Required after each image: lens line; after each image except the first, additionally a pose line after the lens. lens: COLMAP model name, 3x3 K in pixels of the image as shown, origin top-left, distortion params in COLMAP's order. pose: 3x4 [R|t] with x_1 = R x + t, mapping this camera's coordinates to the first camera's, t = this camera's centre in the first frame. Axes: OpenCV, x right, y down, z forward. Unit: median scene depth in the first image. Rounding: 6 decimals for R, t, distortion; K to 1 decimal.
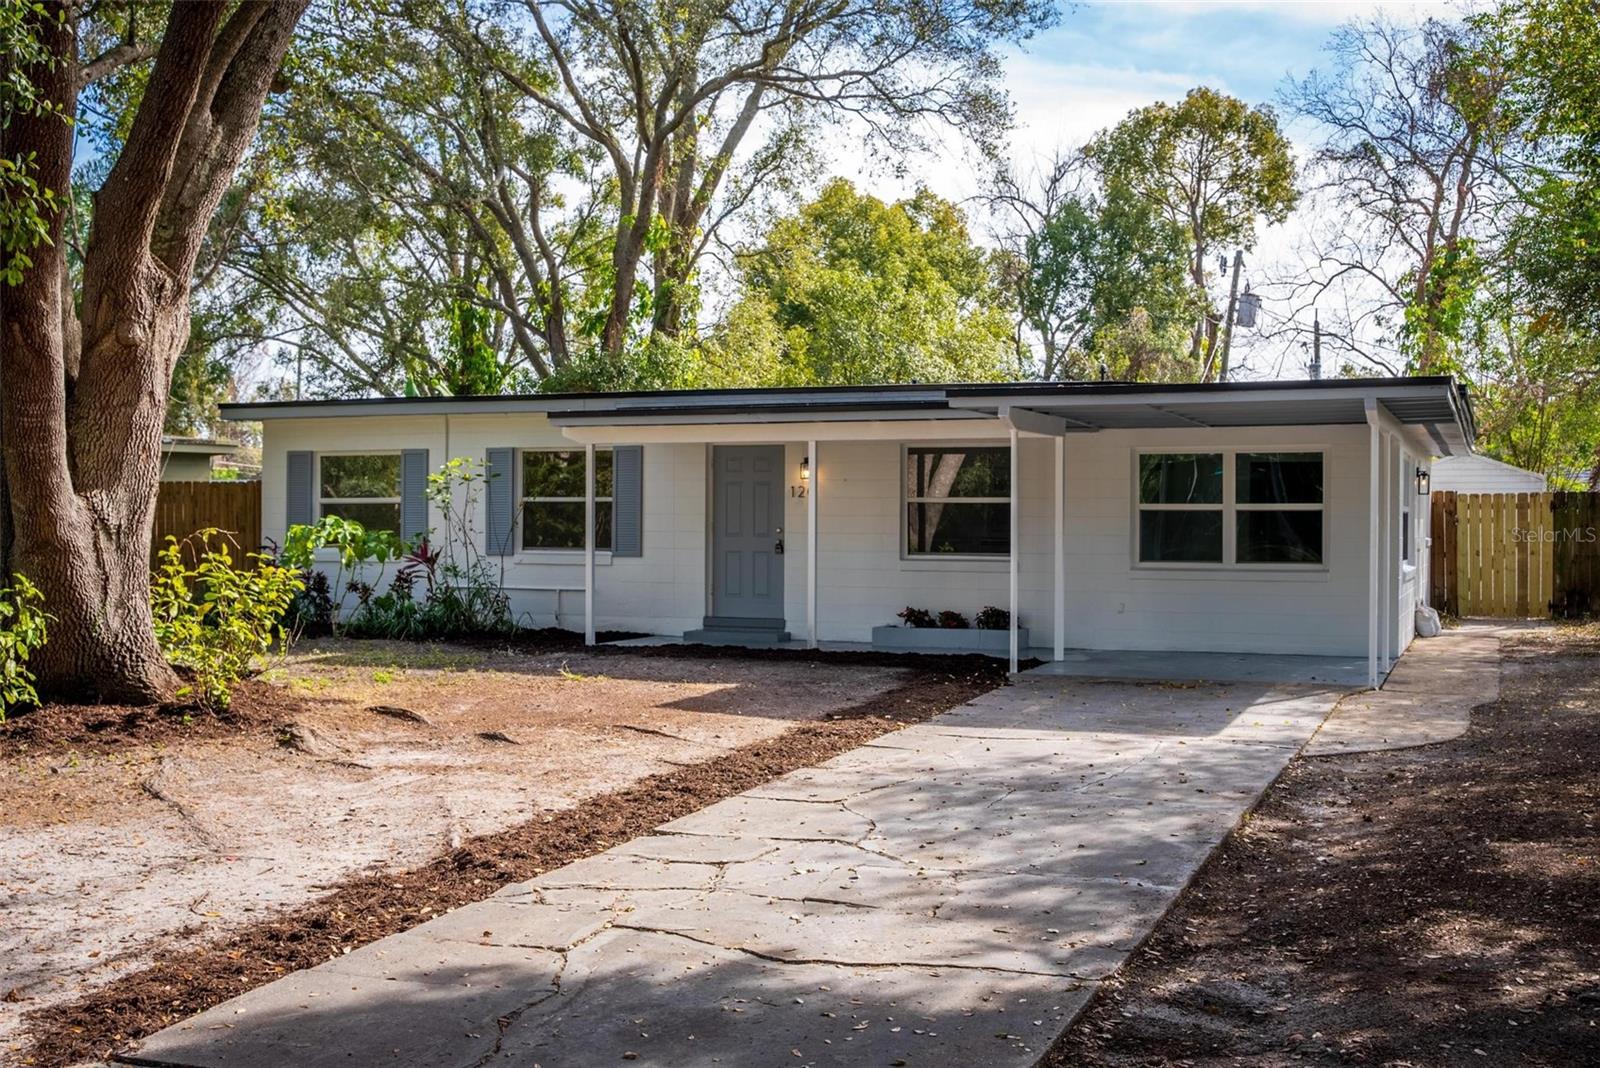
lens RADIAL K [[1784.0, 0, 800.0], [0, 1784.0, 534.0], [0, 0, 1]] dist [-0.004780, 0.013991]
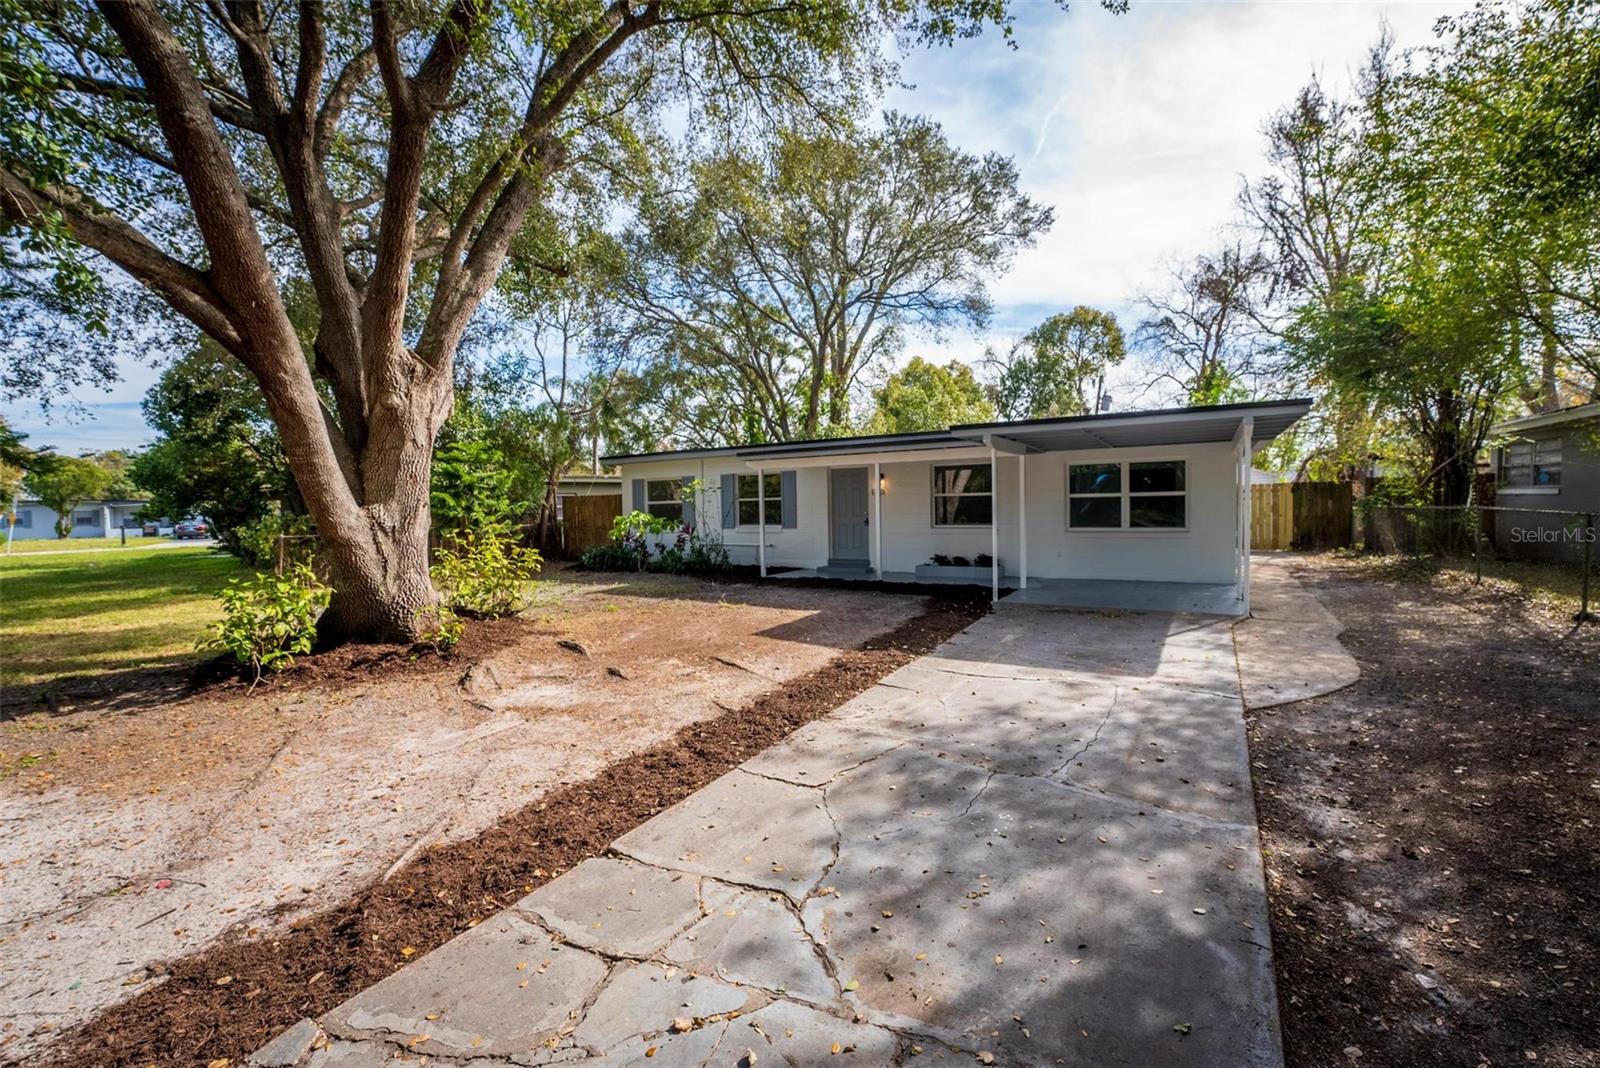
lens RADIAL K [[677.7, 0, 800.0], [0, 677.7, 534.0], [0, 0, 1]] dist [-0.026621, -0.000118]
pose [[0.986298, -0.016845, -0.164112, 0.035603], [0.022692, 0.999170, 0.033823, -0.005843], [0.163406, -0.037083, 0.985862, 0.282019]]
